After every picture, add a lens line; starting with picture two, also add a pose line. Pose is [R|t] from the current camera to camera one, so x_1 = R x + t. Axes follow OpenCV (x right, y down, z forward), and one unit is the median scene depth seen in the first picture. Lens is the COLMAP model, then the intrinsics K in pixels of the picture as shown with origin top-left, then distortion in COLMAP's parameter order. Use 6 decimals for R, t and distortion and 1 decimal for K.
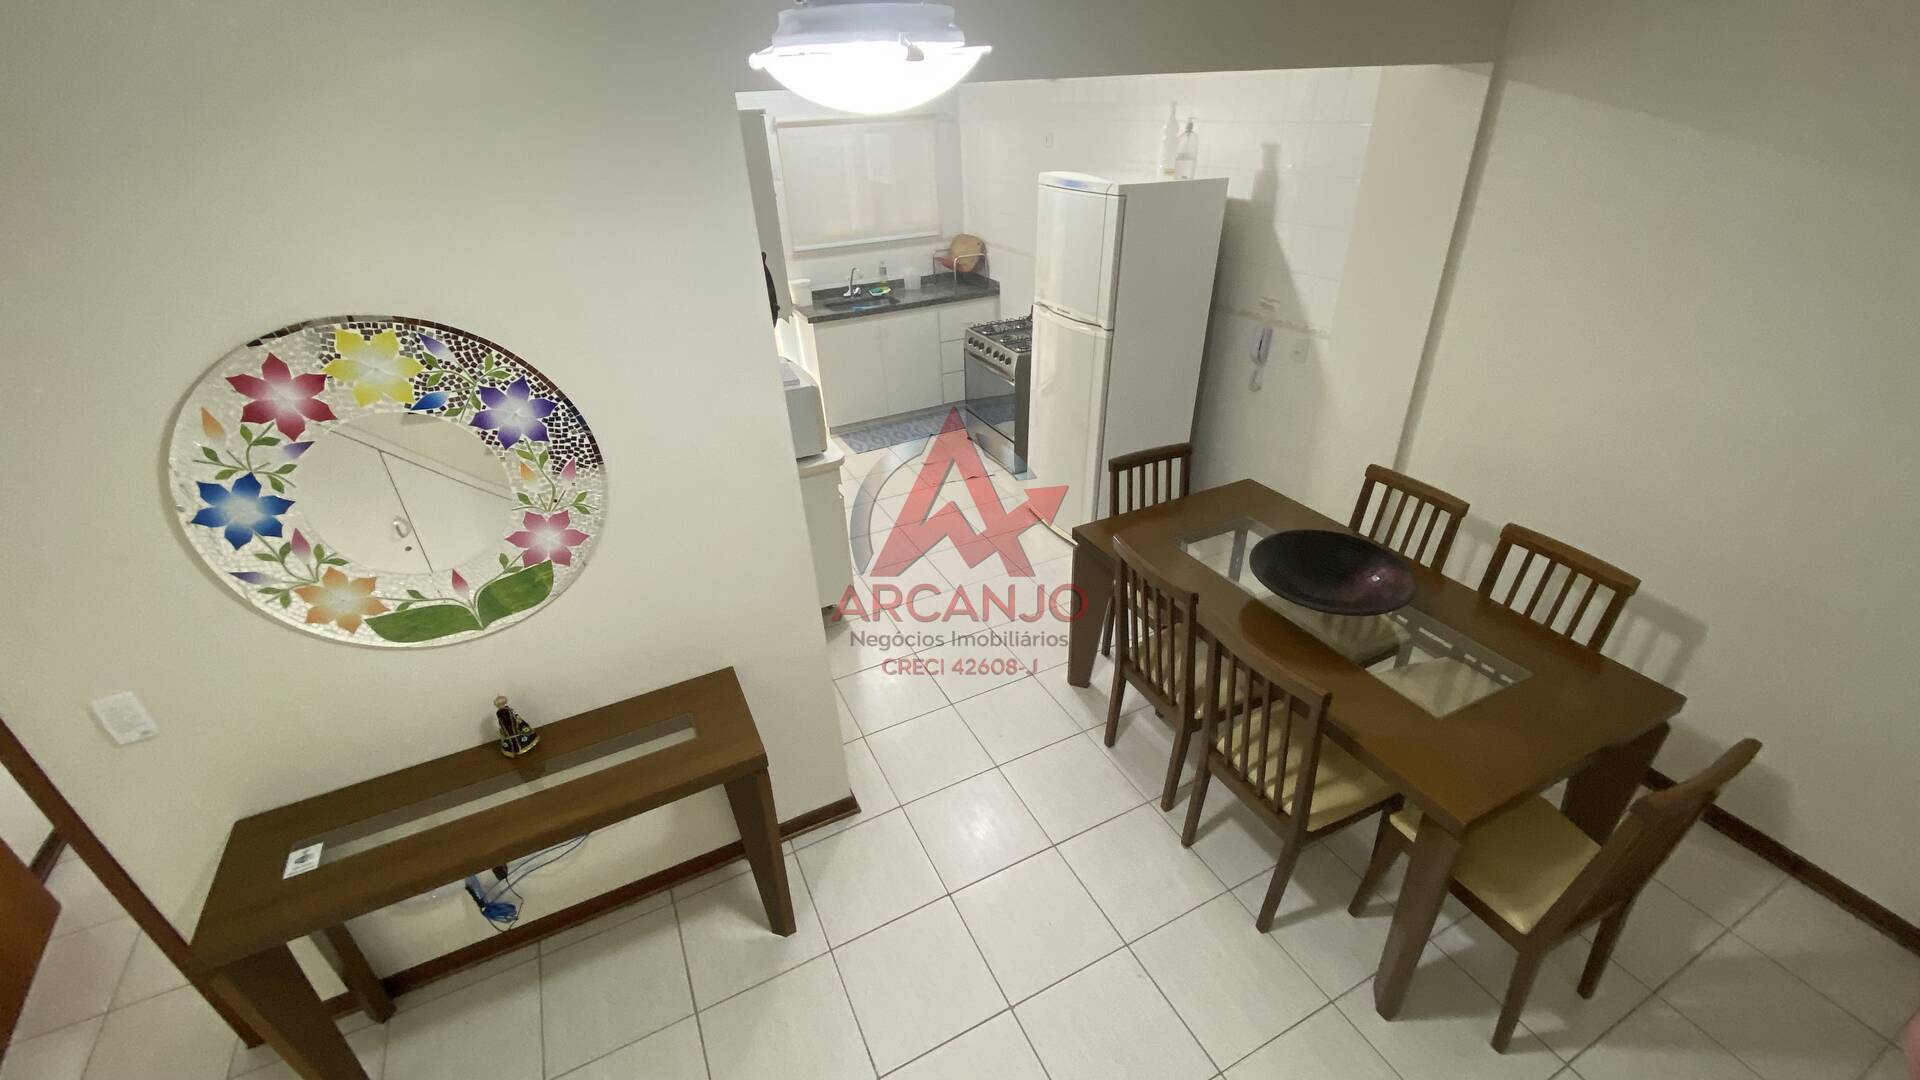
lens RADIAL K [[772.1, 0, 958.6], [0, 772.1, 546.2], [0, 0, 1]] dist [0.047989, -0.034645]
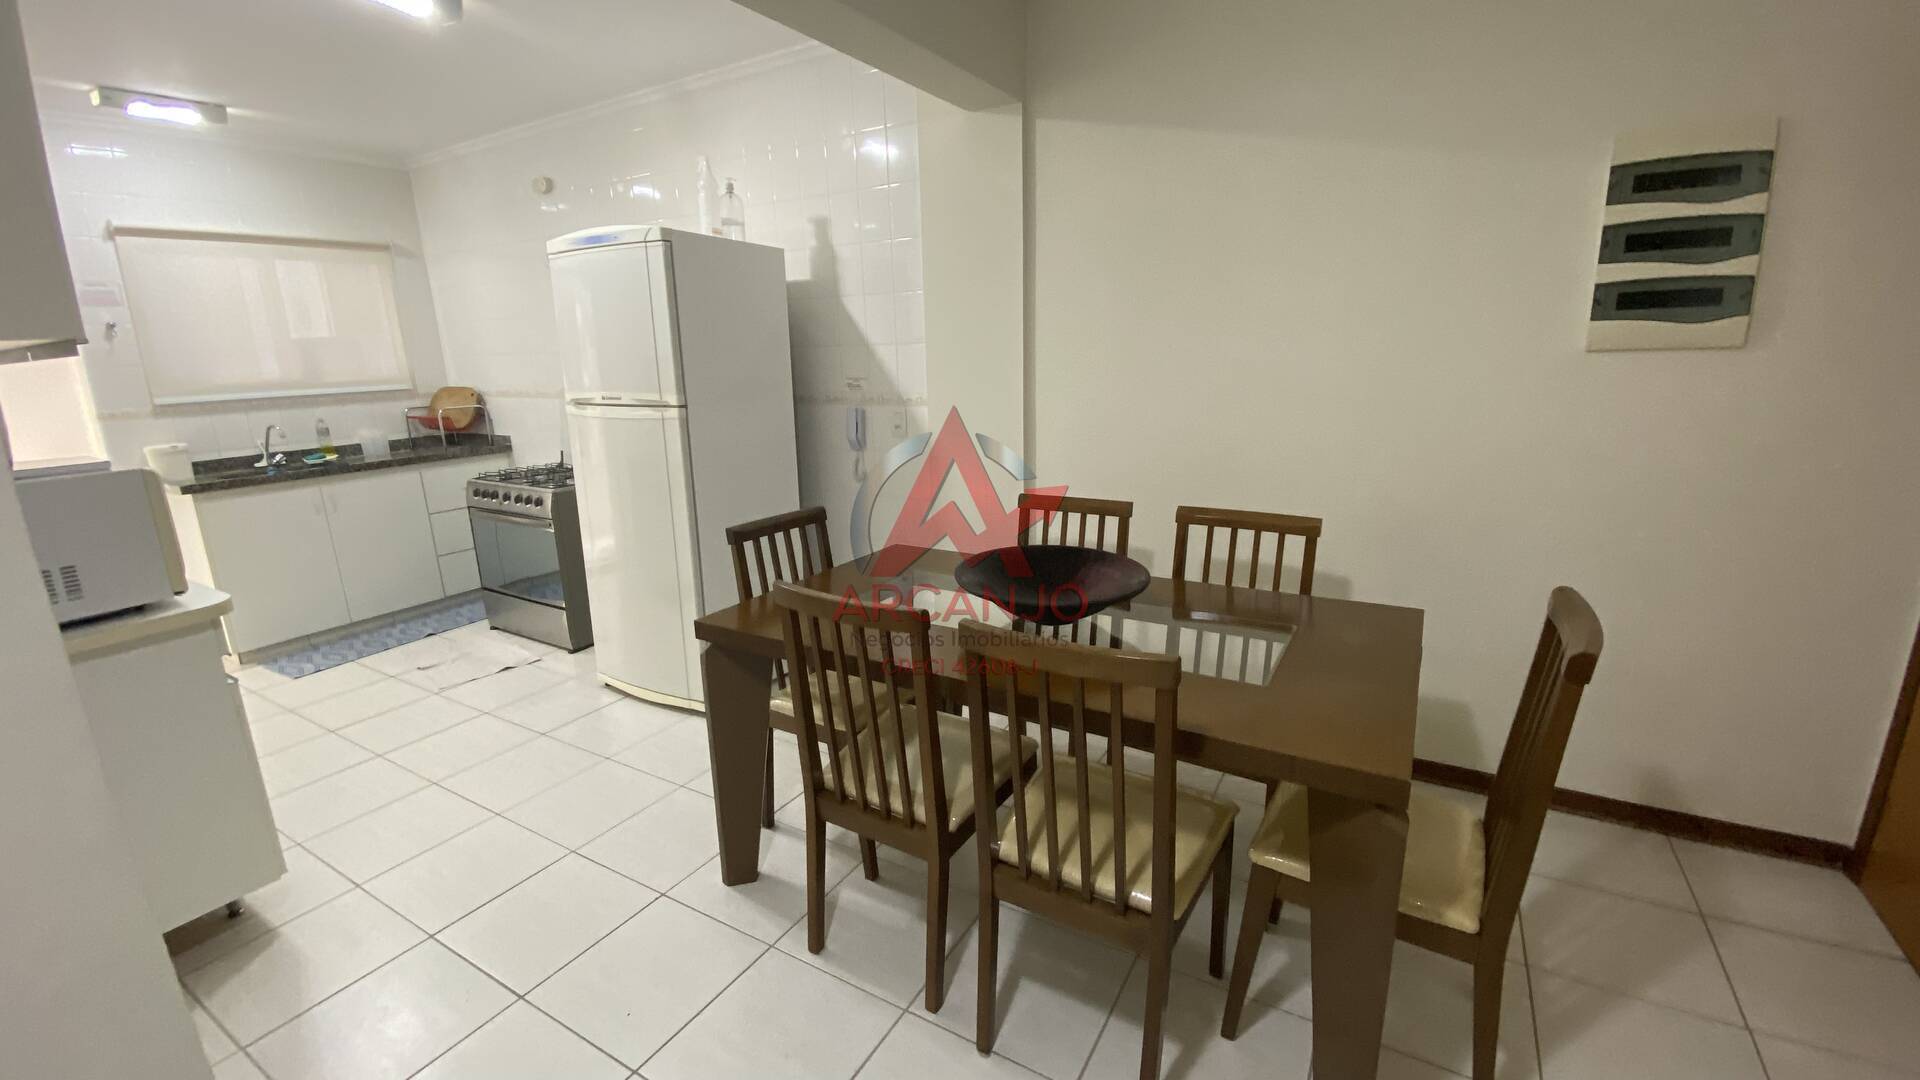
lens RADIAL K [[776.2, 0, 961.1], [0, 776.2, 543.3], [0, 0, 1]] dist [0.019298, -0.021326]
pose [[0.834008, -0.116228, 0.539372, -0.011321], [0.269118, 0.939085, -0.213765, 0.122849], [-0.481670, 0.323436, 0.814483, 0.353313]]
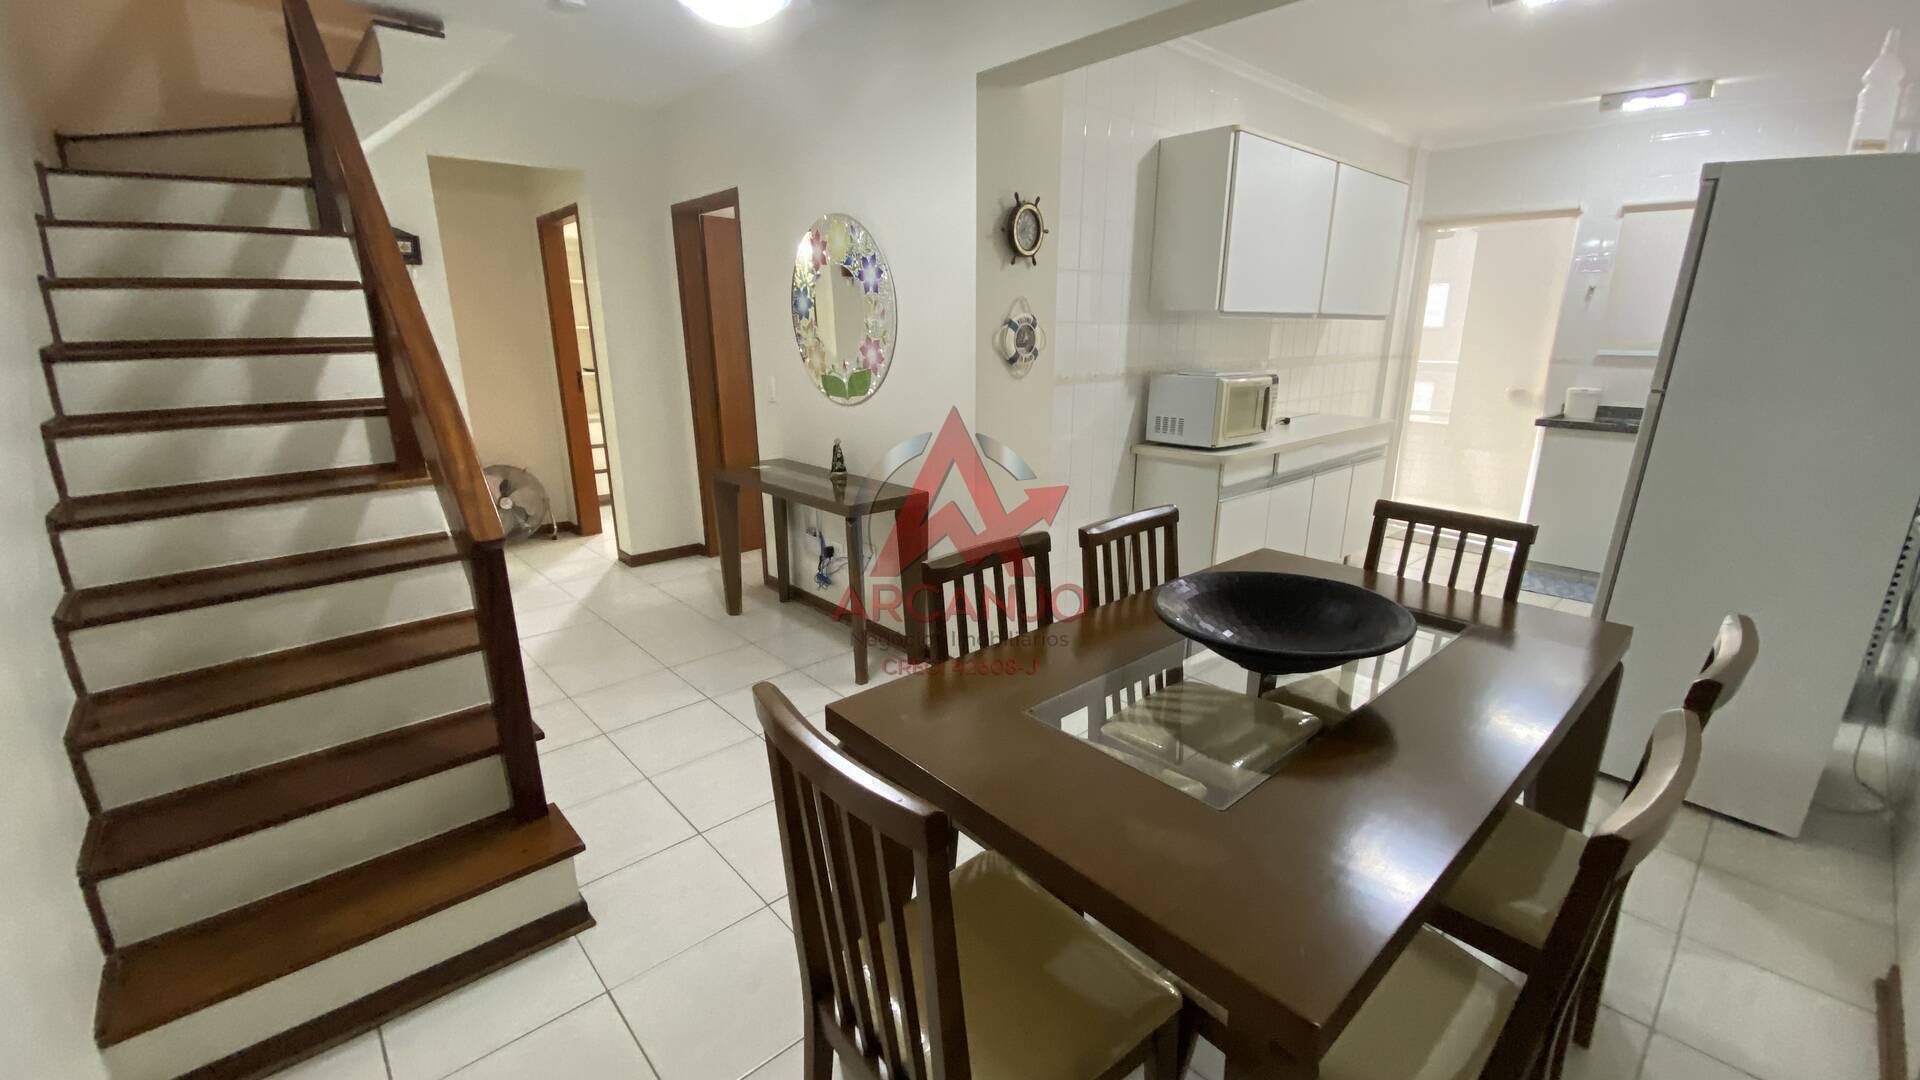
lens RADIAL K [[772.1, 0, 958.6], [0, 772.1, 546.2], [0, 0, 1]] dist [0.047989, -0.034645]
pose [[0.283923, 0.298217, -0.911293, 0.836801], [-0.491083, 0.861519, 0.128926, 0.027365], [0.823544, 0.410916, 0.391055, 0.449836]]
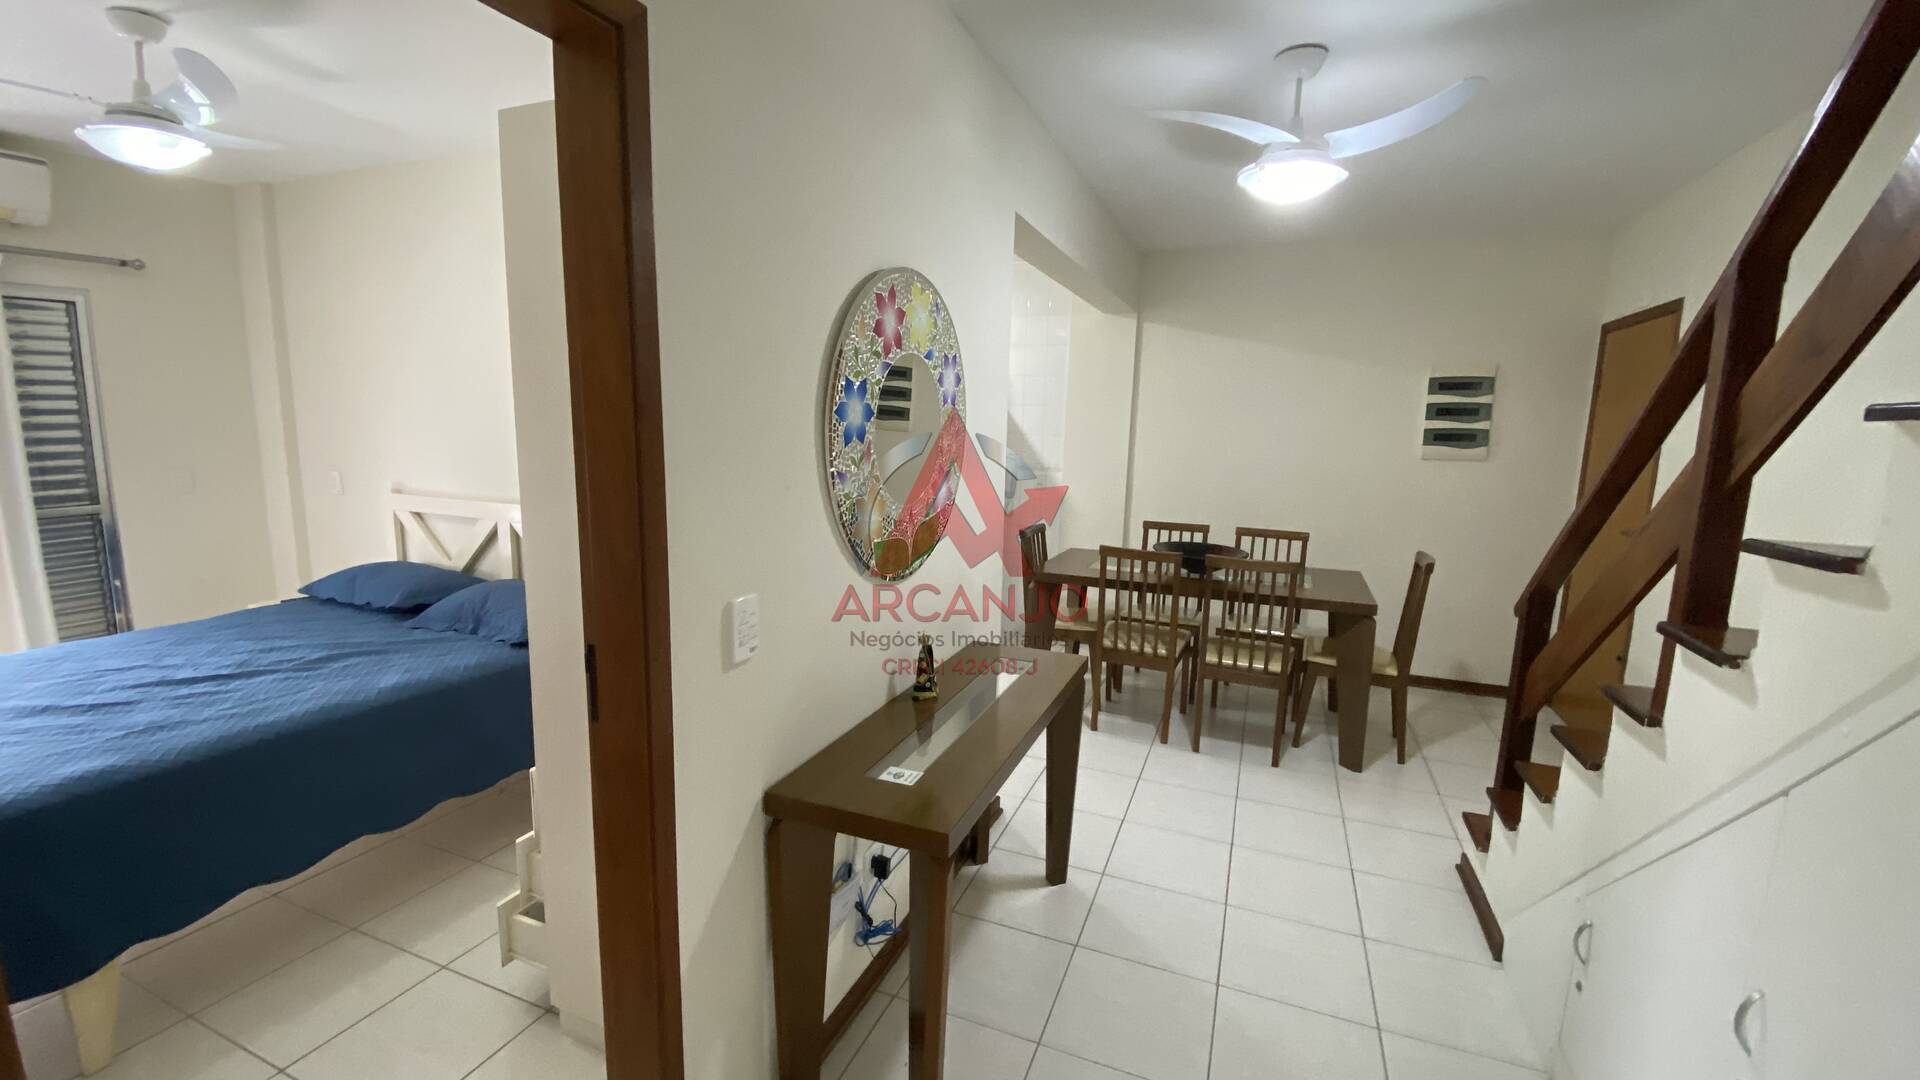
lens RADIAL K [[774.8, 0, 956.9], [0, 774.8, 544.8], [0, 0, 1]] dist [0.025904, -0.021690]
pose [[0.745273, -0.044400, 0.665280, -0.885429], [0.284971, 0.923268, -0.257618, 0.257931], [-0.602793, 0.381582, 0.700740, 0.128198]]
